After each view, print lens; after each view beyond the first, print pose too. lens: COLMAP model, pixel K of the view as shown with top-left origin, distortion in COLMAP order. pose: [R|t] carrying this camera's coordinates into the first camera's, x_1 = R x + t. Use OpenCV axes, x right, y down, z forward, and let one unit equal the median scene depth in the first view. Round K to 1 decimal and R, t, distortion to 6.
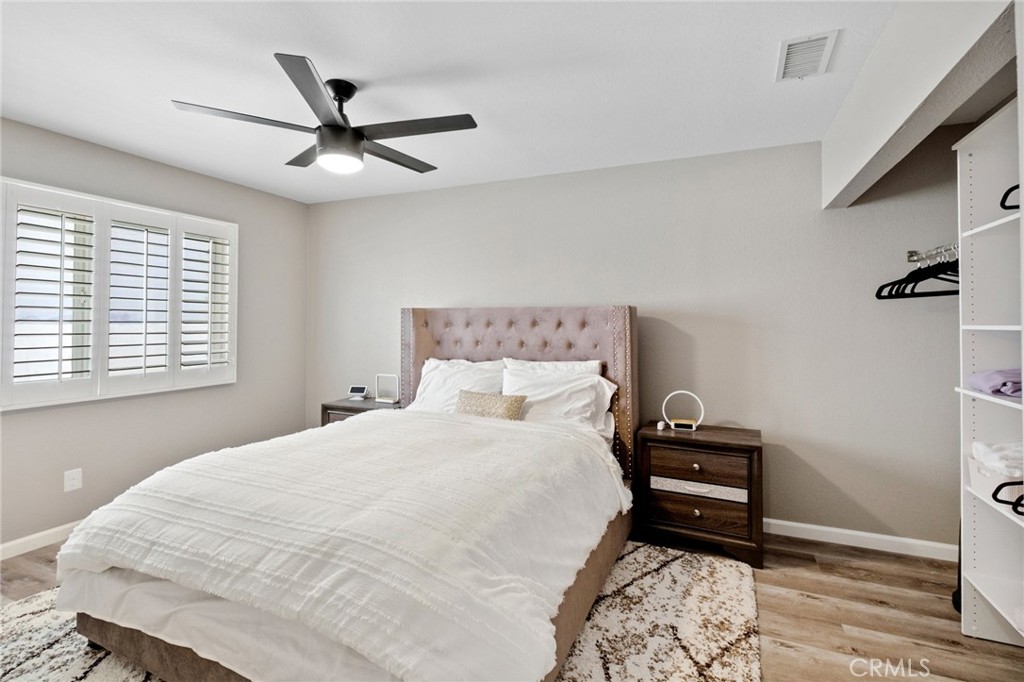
lens RADIAL K [[482.9, 0, 511.6], [0, 482.9, 322.9], [0, 0, 1]] dist [-0.000224, 0.000026]
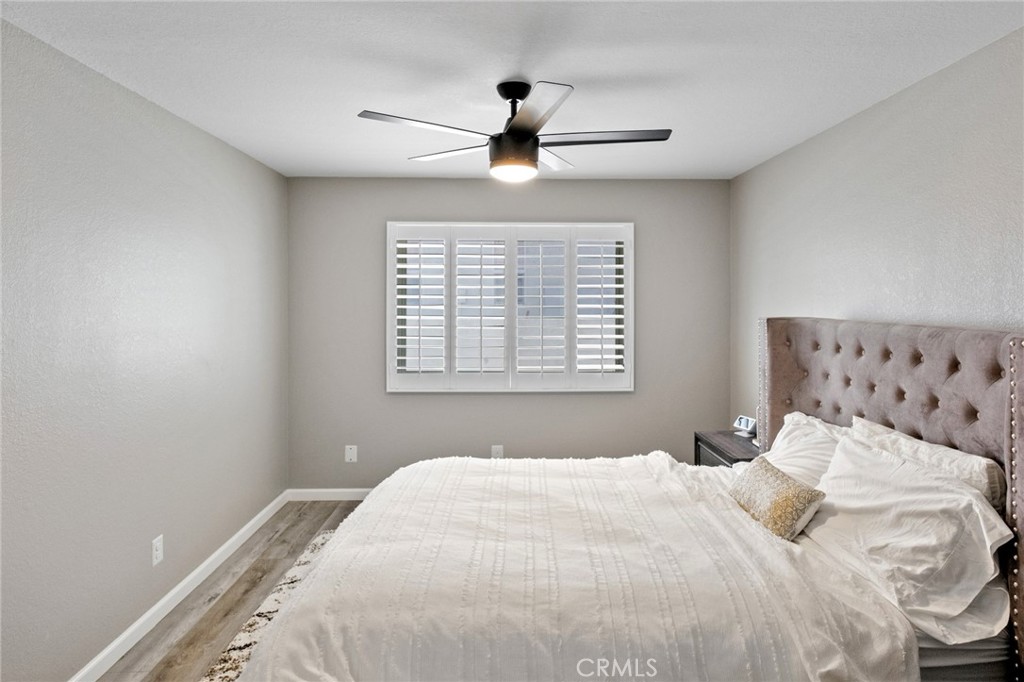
lens RADIAL K [[592.2, 0, 514.0], [0, 592.2, 314.3], [0, 0, 1]] dist [0.001003, -0.000571]
pose [[0.424167, 0.018741, -0.905390, 0.490683], [0.000899, 0.999777, 0.021116, -0.067001], [0.905584, -0.009771, 0.424055, 0.393880]]
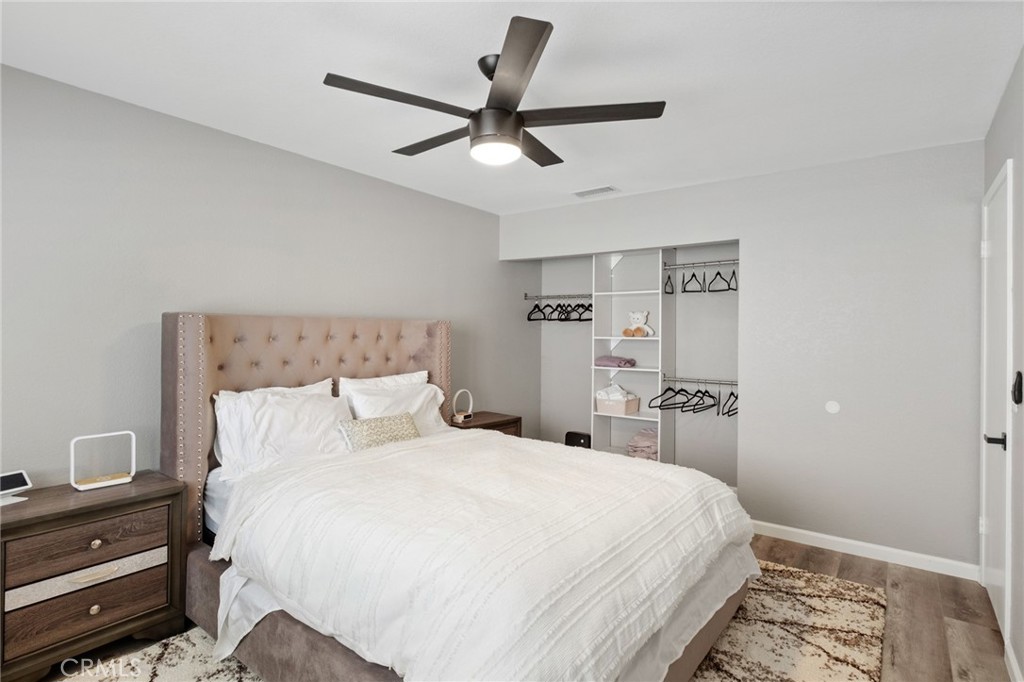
lens RADIAL K [[533.0, 0, 512.0], [0, 533.0, 341.0], [0, 0, 1]] dist [-0.001247, -0.000101]
pose [[0.216624, -0.015524, 0.976132, -1.001579], [-0.005137, 0.999842, 0.017041, -0.010301], [-0.976242, -0.008706, 0.216510, 0.603355]]
